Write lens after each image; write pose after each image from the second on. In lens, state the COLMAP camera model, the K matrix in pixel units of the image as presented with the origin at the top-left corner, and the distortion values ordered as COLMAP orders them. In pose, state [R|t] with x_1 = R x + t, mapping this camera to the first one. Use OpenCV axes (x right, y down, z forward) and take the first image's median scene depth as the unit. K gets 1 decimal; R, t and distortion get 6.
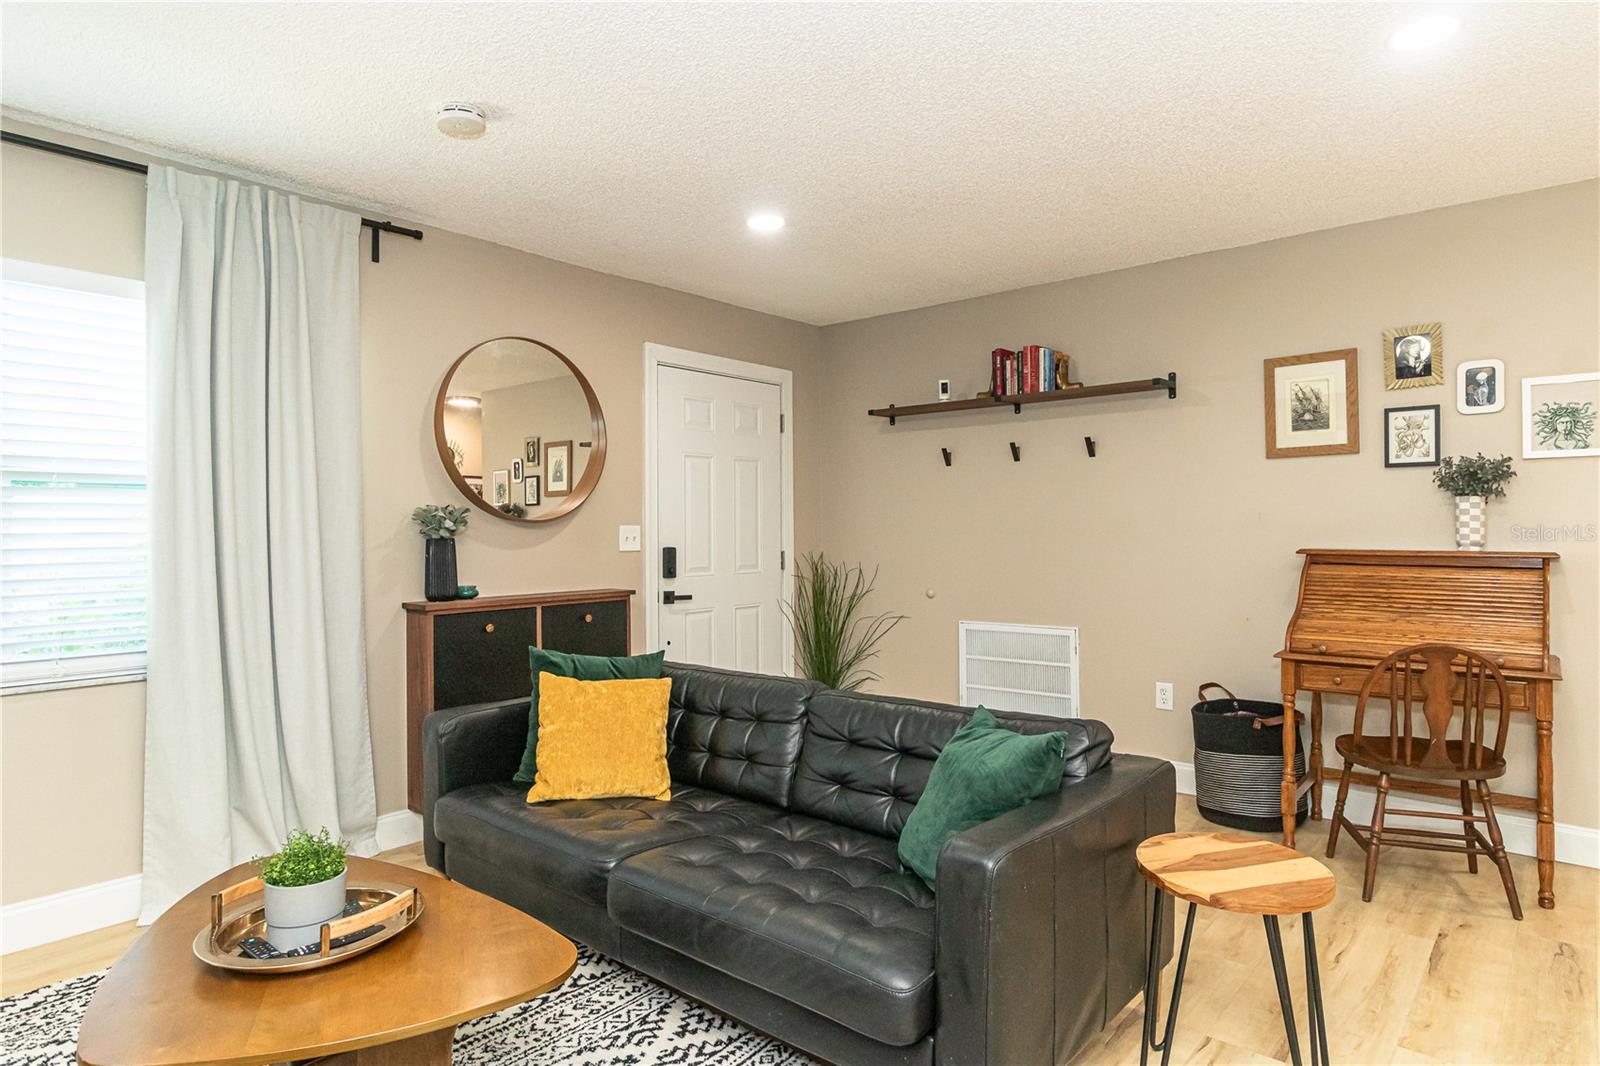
lens RADIAL K [[883.8, 0, 804.2], [0, 883.8, 520.6], [0, 0, 1]] dist [0.004336, -0.000492]
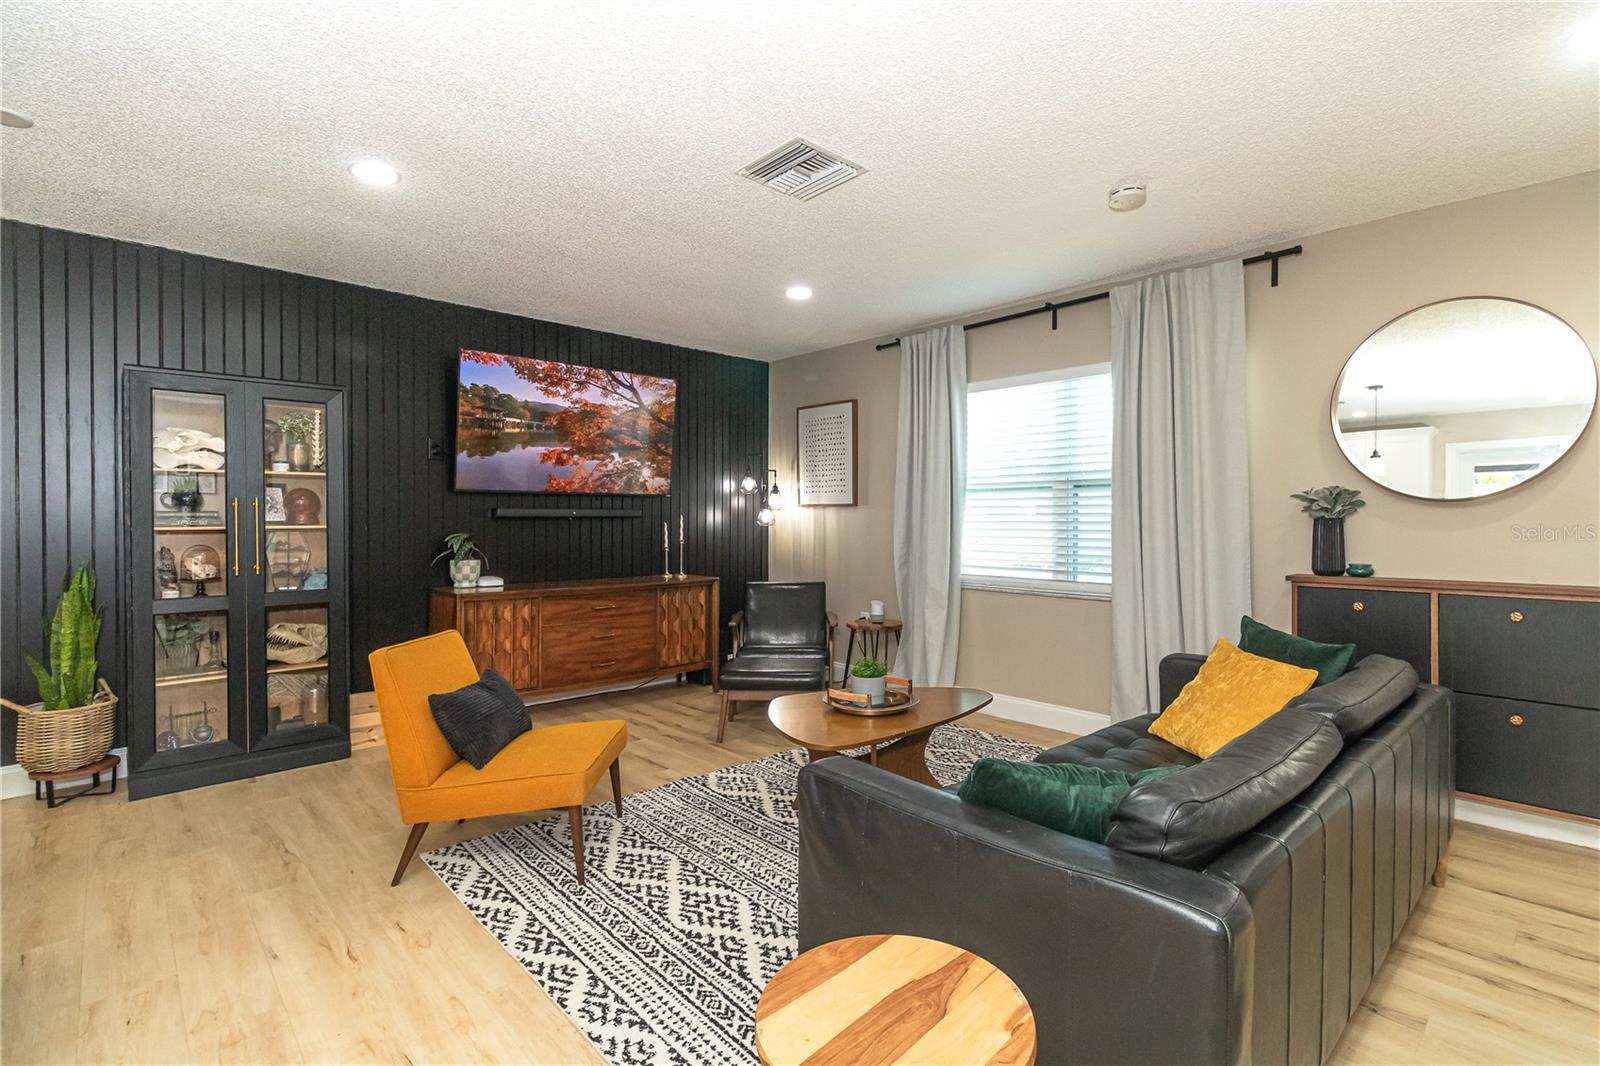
lens RADIAL K [[752.6, 0, 826.3], [0, 752.6, 523.7], [0, 0, 1]] dist [0.006406, -0.001522]
pose [[-0.090246, 0.012333, -0.995843, 0.554882], [0.010815, 0.999876, 0.011402, 0.009635], [0.995861, -0.009741, -0.090368, 0.461091]]
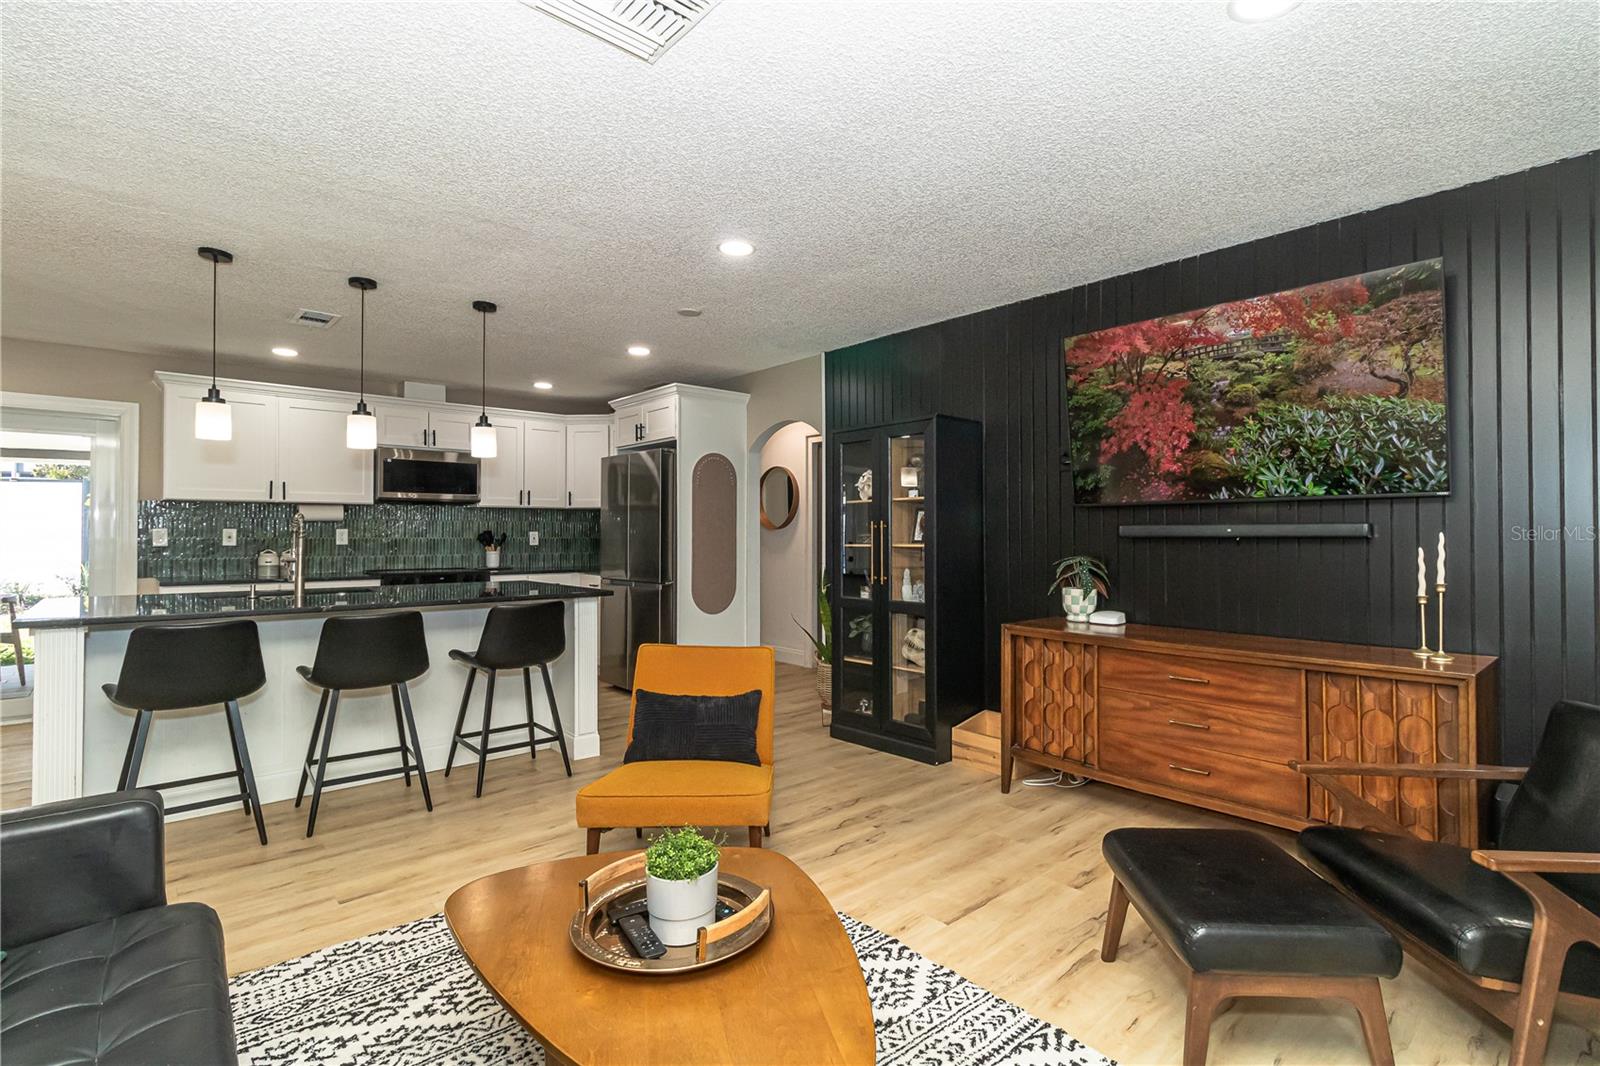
lens RADIAL K [[752.6, 0, 814.9], [0, 752.6, 529.4], [0, 0, 1]] dist [0.006406, -0.001522]
pose [[-0.993048, 0.007660, 0.117465, -0.380256], [0.005491, 0.999809, -0.018780, 0.013761], [-0.117586, -0.018004, -0.992899, 0.826523]]
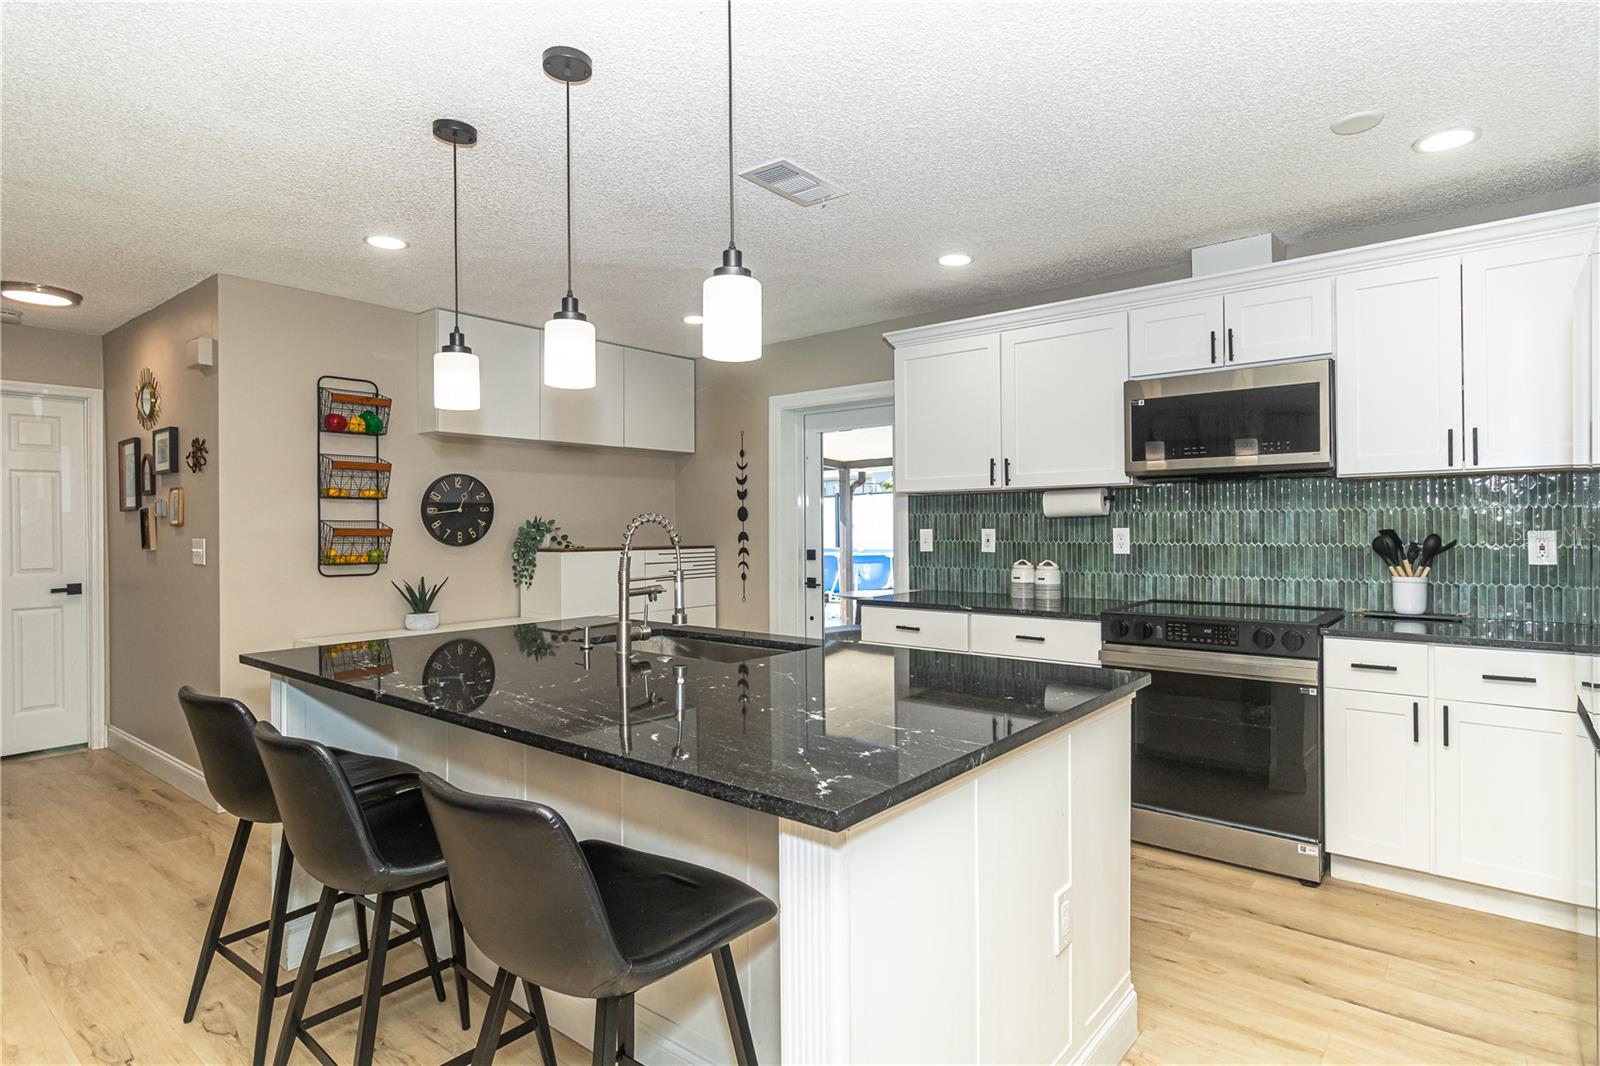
lens RADIAL K [[838.6, 0, 820.8], [0, 838.6, 523.9], [0, 0, 1]] dist [0.001408, 0.002715]
pose [[-0.043456, 0.007444, 0.999028, -0.244156], [-0.001182, 0.999971, -0.007502, -0.021438], [-0.999055, -0.001507, -0.043446, -0.268056]]
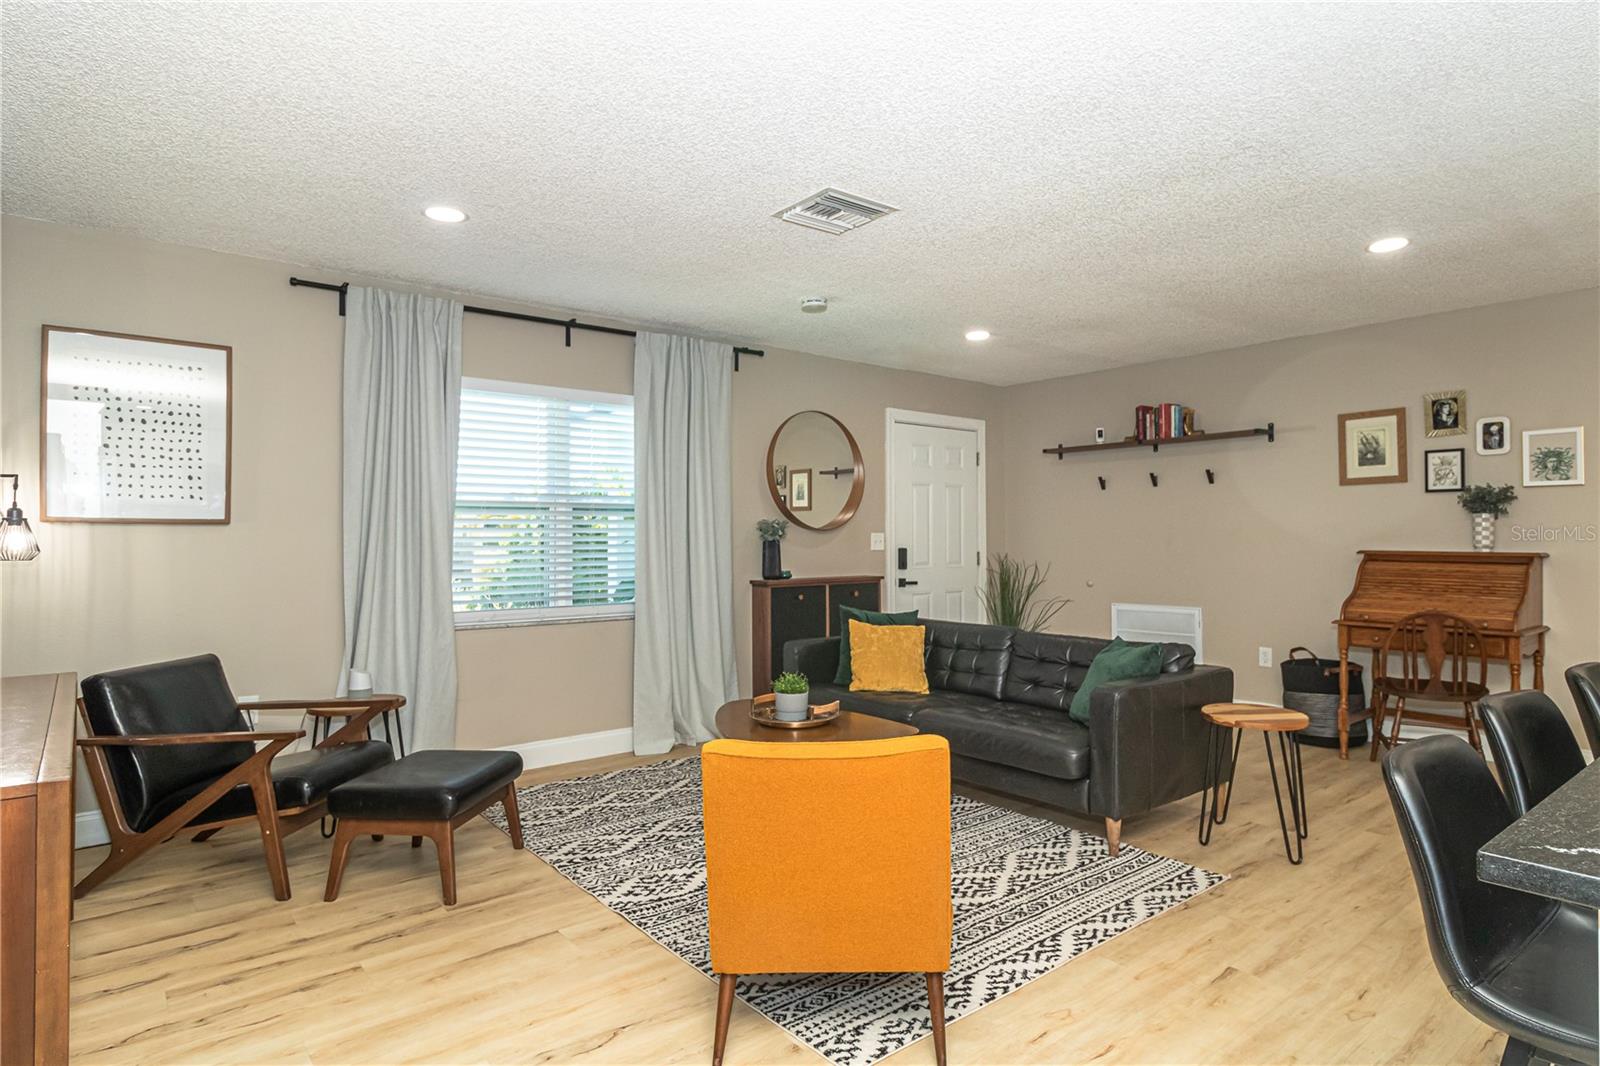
lens RADIAL K [[883.8, 0, 820.1], [0, 883.8, 529.4], [0, 0, 1]] dist [0.004336, -0.000492]
pose [[0.987655, 0.001181, -0.156642, -0.073121], [-0.000910, 0.999998, 0.001802, -0.003327], [0.156644, -0.001637, 0.987654, -0.554872]]
